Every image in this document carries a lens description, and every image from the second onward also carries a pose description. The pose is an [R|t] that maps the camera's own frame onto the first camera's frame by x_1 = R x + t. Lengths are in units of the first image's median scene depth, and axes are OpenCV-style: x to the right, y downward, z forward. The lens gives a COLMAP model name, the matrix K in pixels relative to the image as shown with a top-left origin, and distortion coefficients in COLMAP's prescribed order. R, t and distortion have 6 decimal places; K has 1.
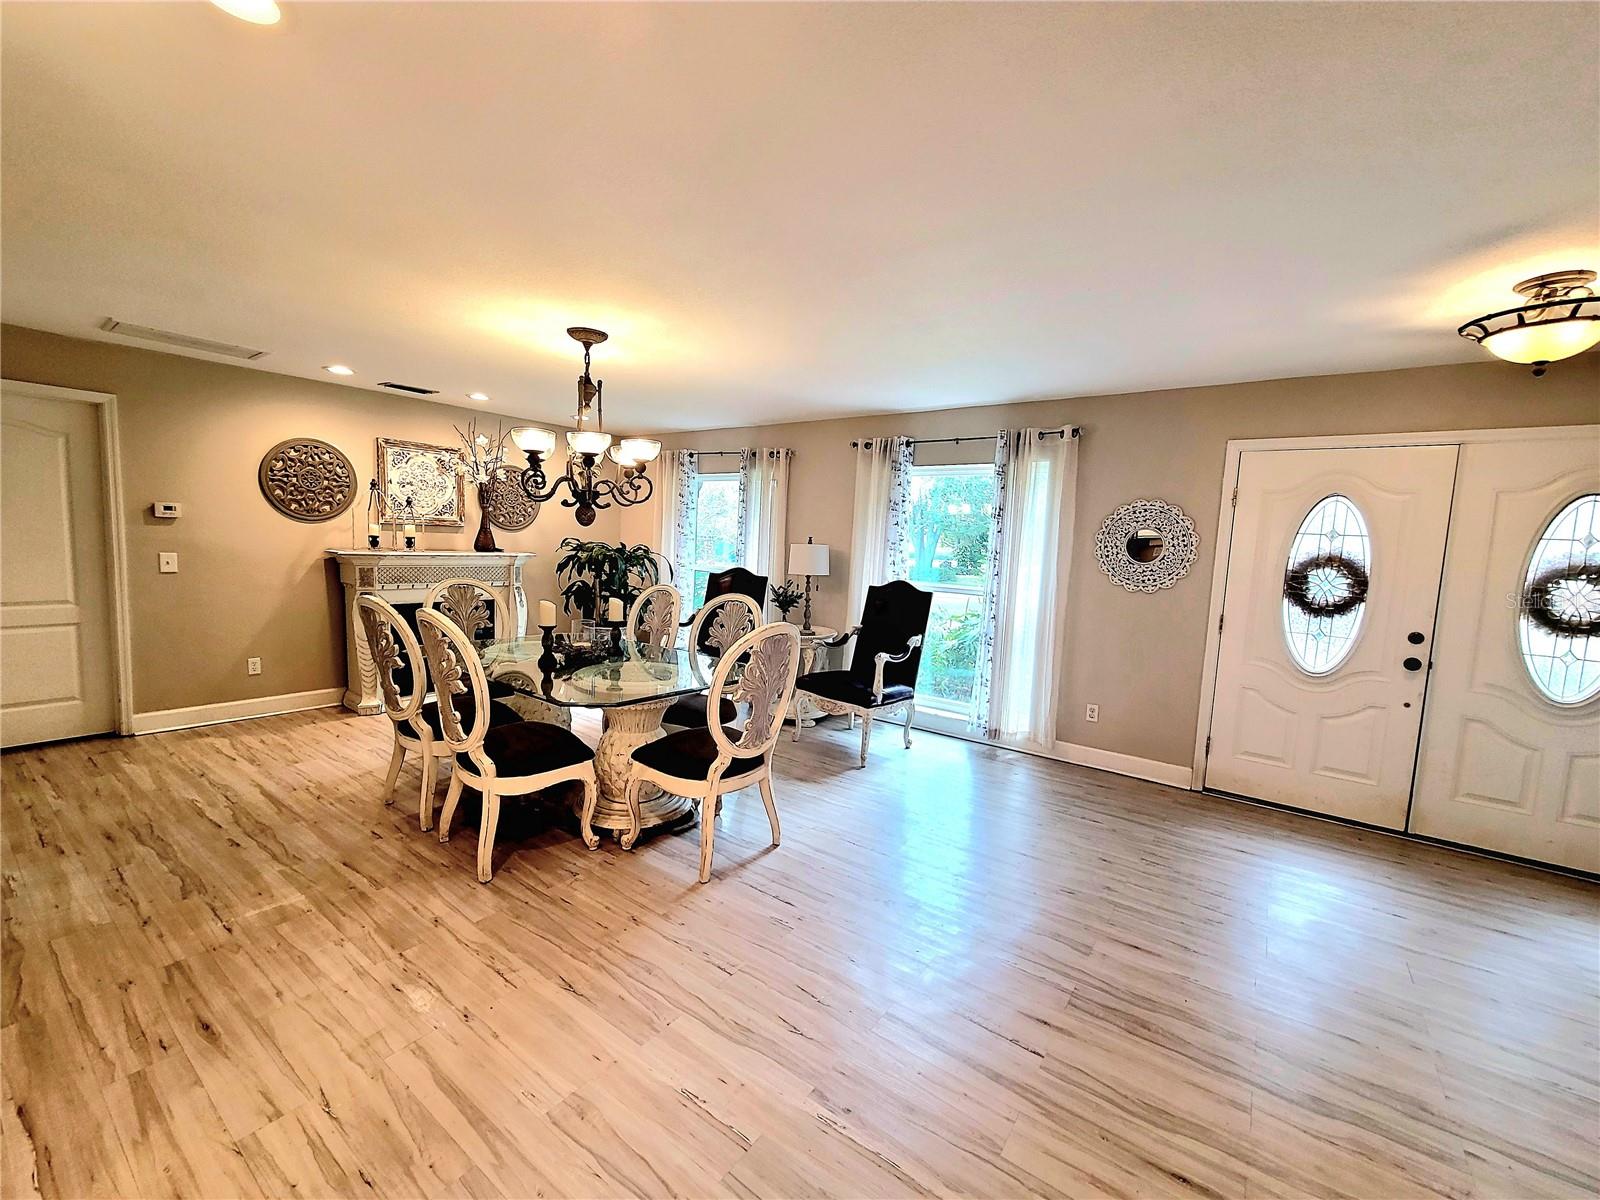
lens RADIAL K [[652.5, 0, 804.1], [0, 652.5, 599.1], [0, 0, 1]] dist [0.002732, -0.000287]
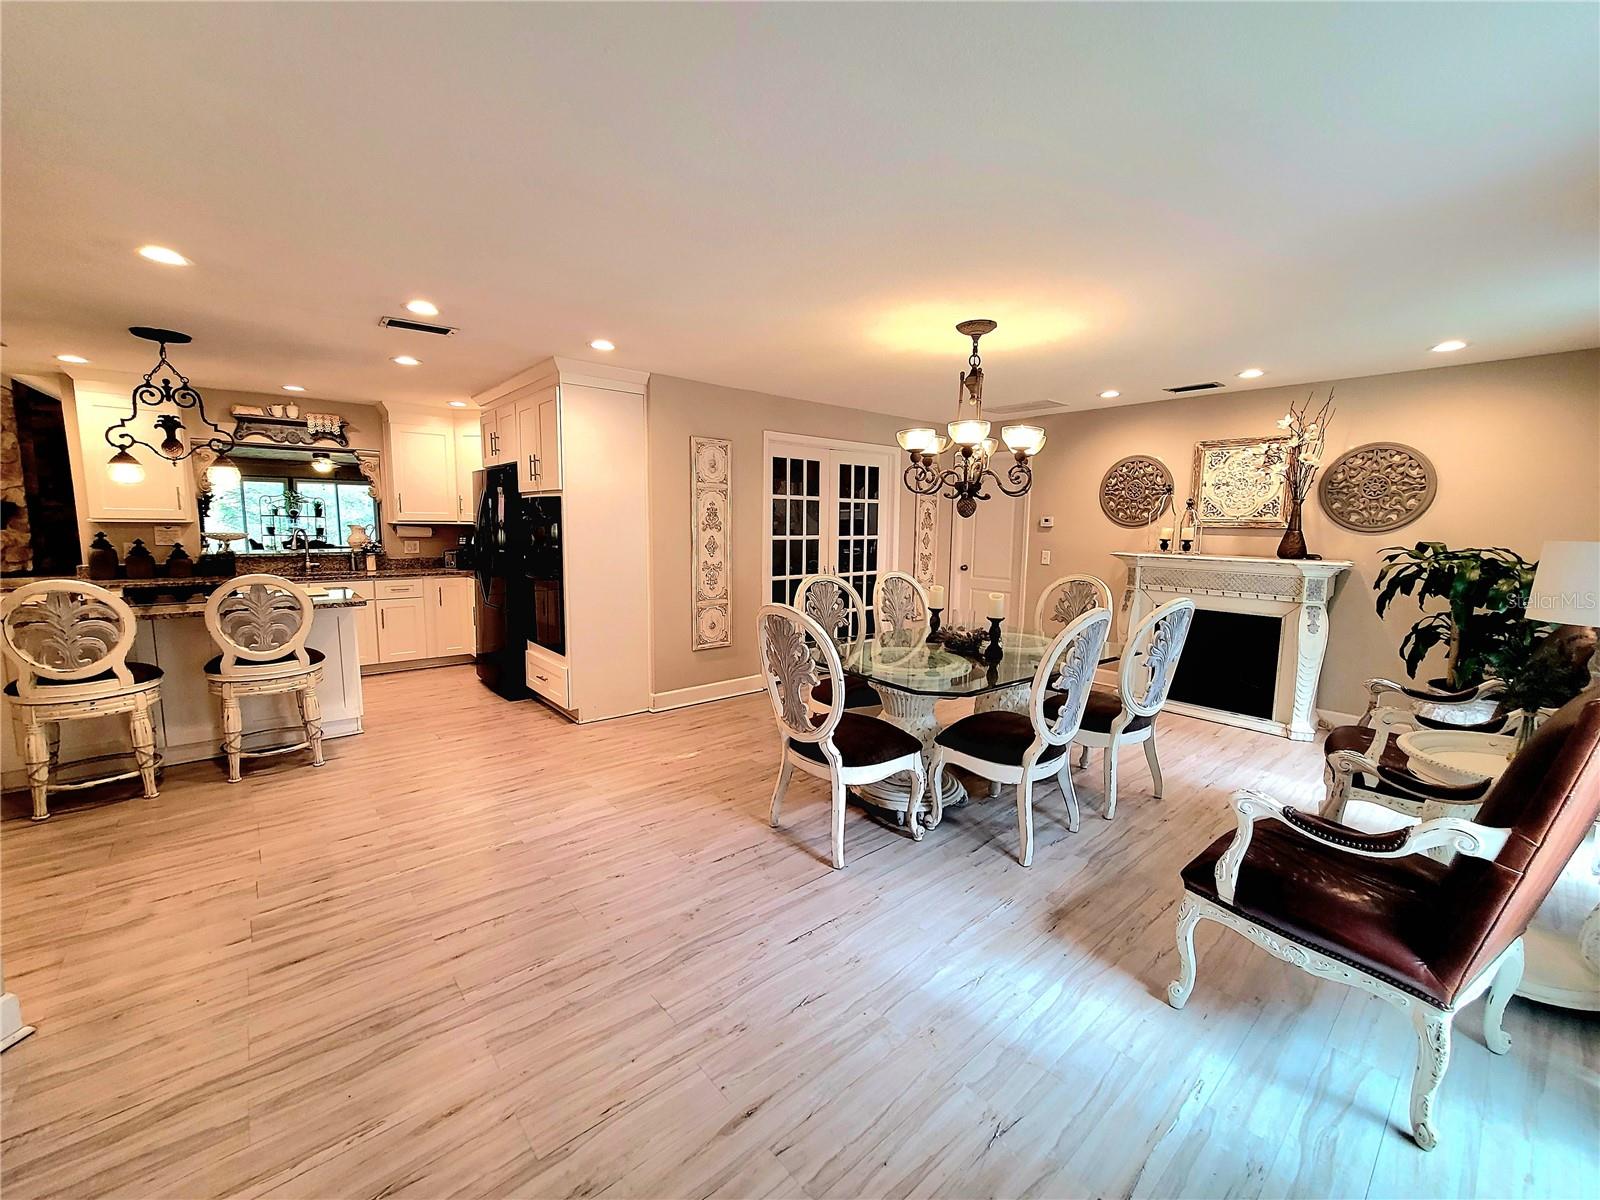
lens RADIAL K [[650.7, 0, 800.0], [0, 650.7, 600.0], [0, 0, 1]] dist [0.000736, 0.000173]
pose [[-0.229336, 0.072645, -0.970633, 0.598936], [-0.114305, 0.988301, 0.100974, -0.047518], [0.966612, 0.134106, -0.218349, 0.825333]]
